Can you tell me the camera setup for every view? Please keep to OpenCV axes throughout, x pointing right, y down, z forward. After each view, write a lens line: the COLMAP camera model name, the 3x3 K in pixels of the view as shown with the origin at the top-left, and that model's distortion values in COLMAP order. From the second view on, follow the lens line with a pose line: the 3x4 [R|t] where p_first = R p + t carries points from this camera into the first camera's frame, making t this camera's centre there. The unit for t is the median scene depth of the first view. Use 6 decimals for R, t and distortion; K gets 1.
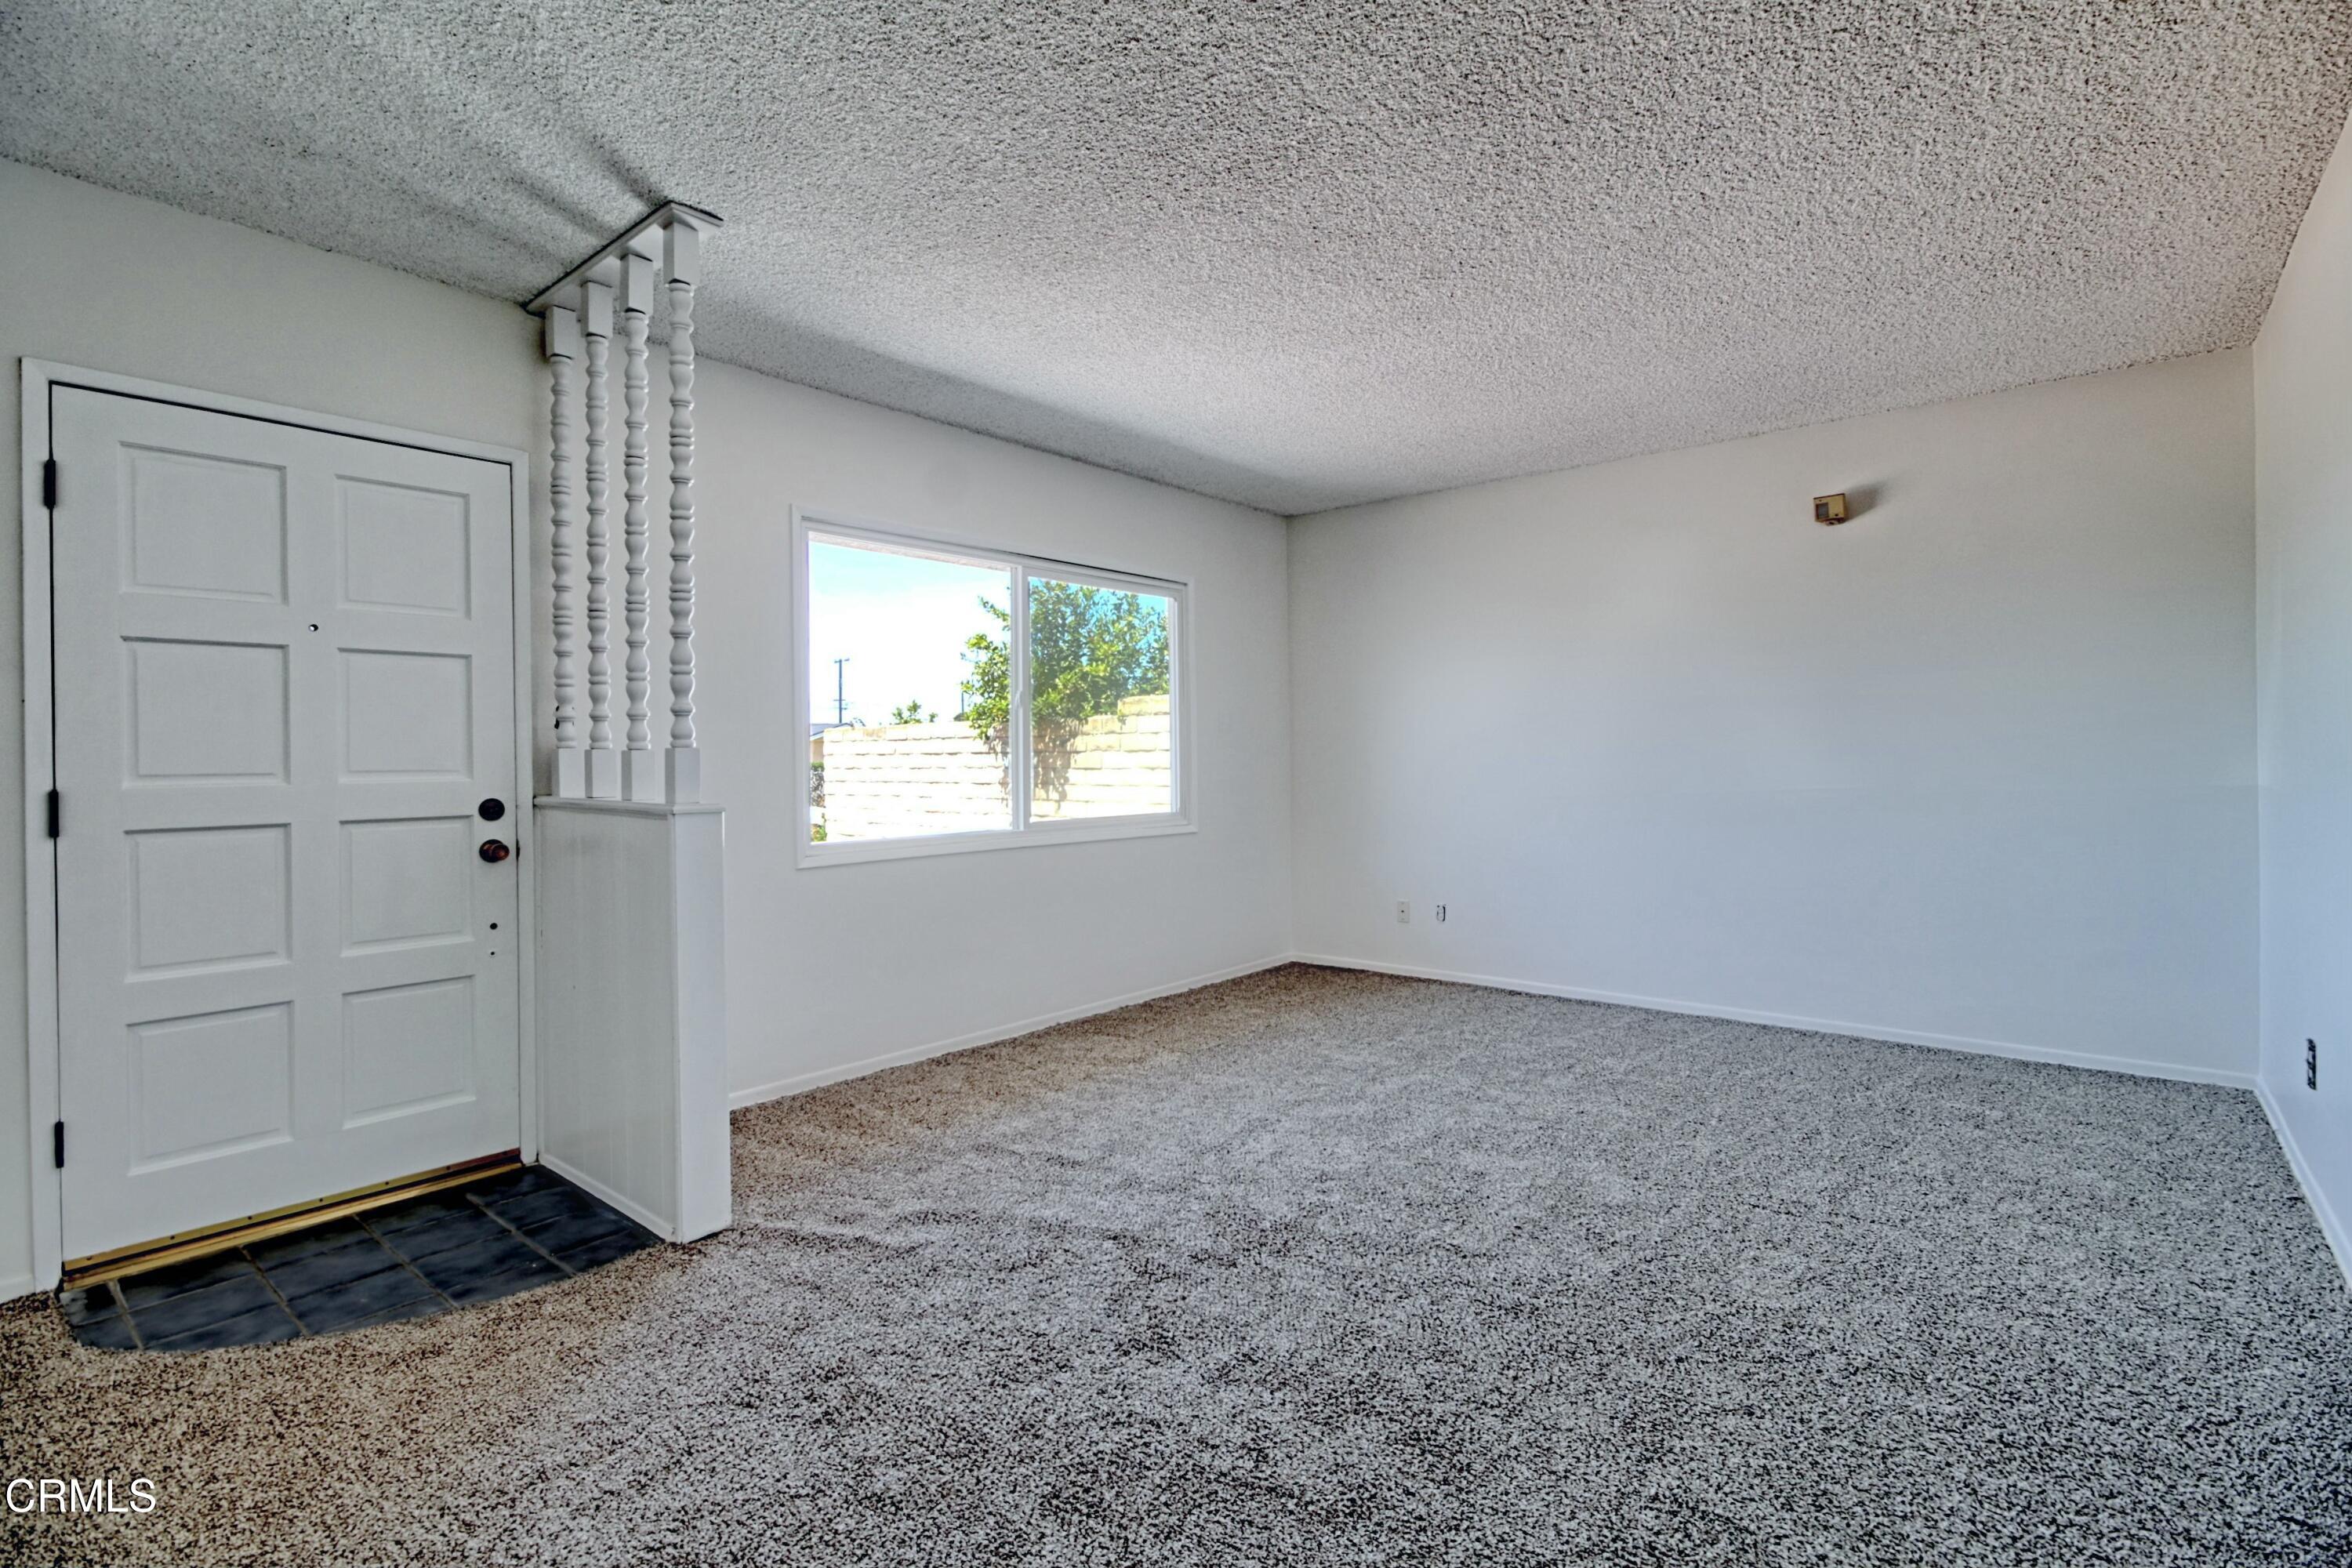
lens RADIAL K [[1088.3, 0, 1194.1], [0, 1088.3, 757.4], [0, 0, 1]] dist [-0.027201, 0.025440]
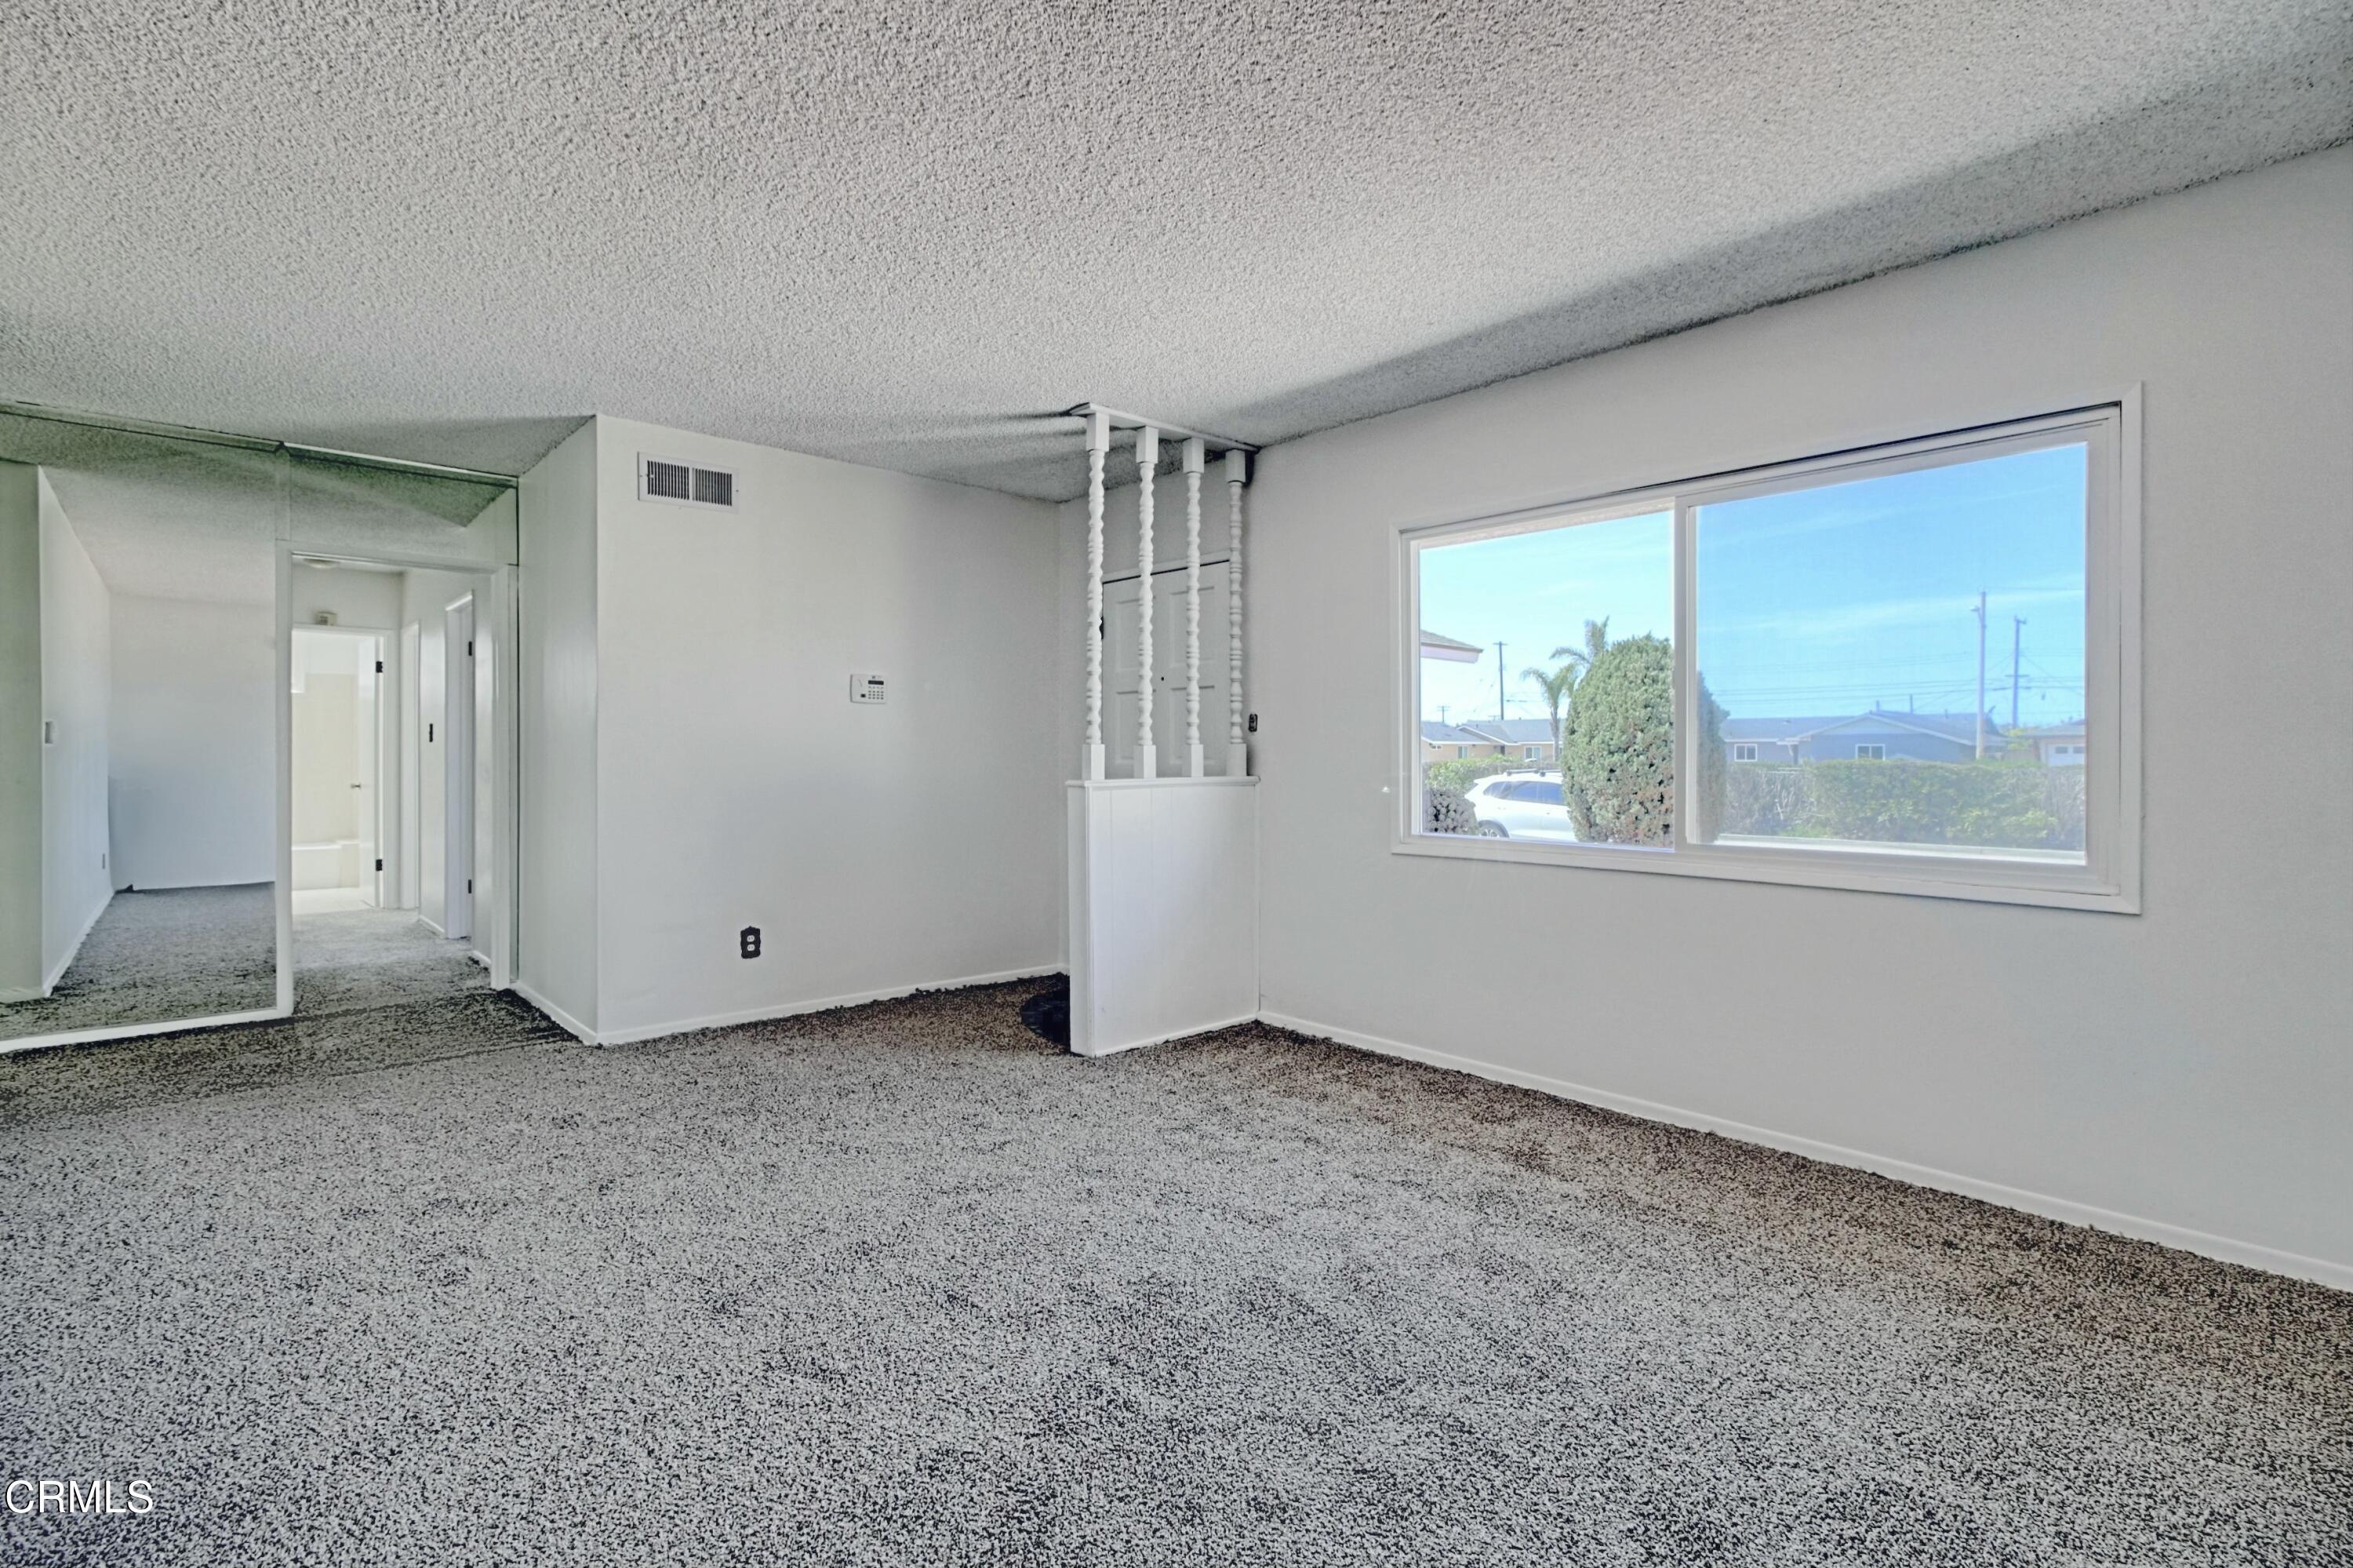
lens RADIAL K [[1088.8, 0, 1194.6], [0, 1088.8, 757.4], [0, 0, 1]] dist [-0.027201, 0.025440]
pose [[-0.120692, 0.011696, -0.992621, 0.601261], [-0.002912, 0.999922, 0.012136, -0.005224], [0.992686, 0.004355, -0.120649, 0.744054]]
